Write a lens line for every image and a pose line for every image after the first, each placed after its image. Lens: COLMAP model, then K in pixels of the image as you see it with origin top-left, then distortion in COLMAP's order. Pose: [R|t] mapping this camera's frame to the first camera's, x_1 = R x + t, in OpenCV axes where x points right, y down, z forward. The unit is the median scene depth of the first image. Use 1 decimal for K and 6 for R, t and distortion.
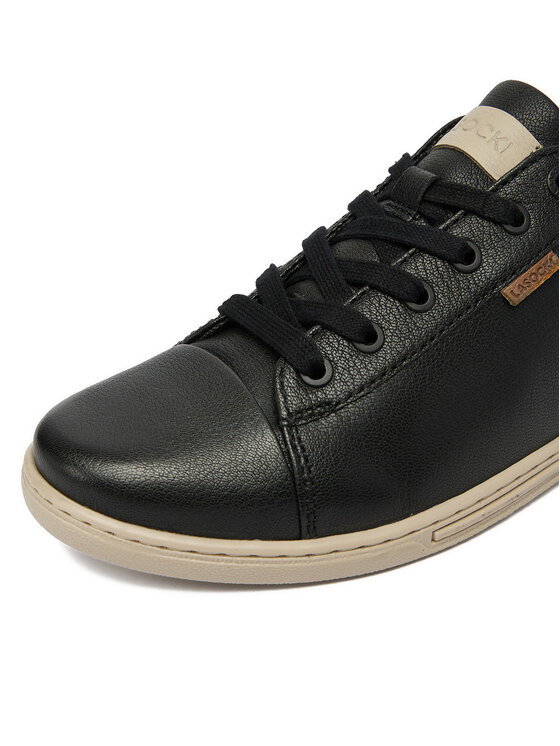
lens RADIAL K [[964.5, 0, 280.0], [0, 964.5, 373.0], [0, 0, 1]] dist [-0.013201, -0.031759]
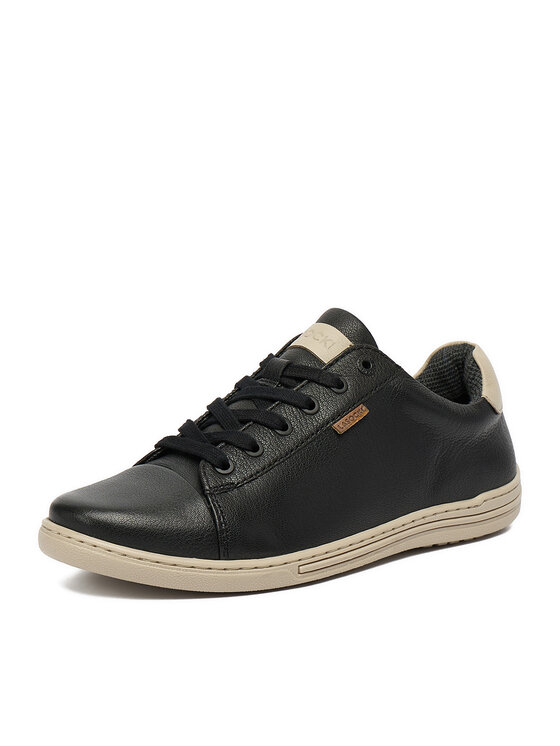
lens RADIAL K [[1609.5, 0, 280.0], [0, 1609.5, 373.0], [0, 0, 1]] dist [0.717325, 0.034543]
pose [[0.989796, -0.005937, 0.142371, -0.247277], [0.048978, 0.952433, -0.300788, 0.645647], [-0.133813, 0.304692, 0.943004, -1.593116]]
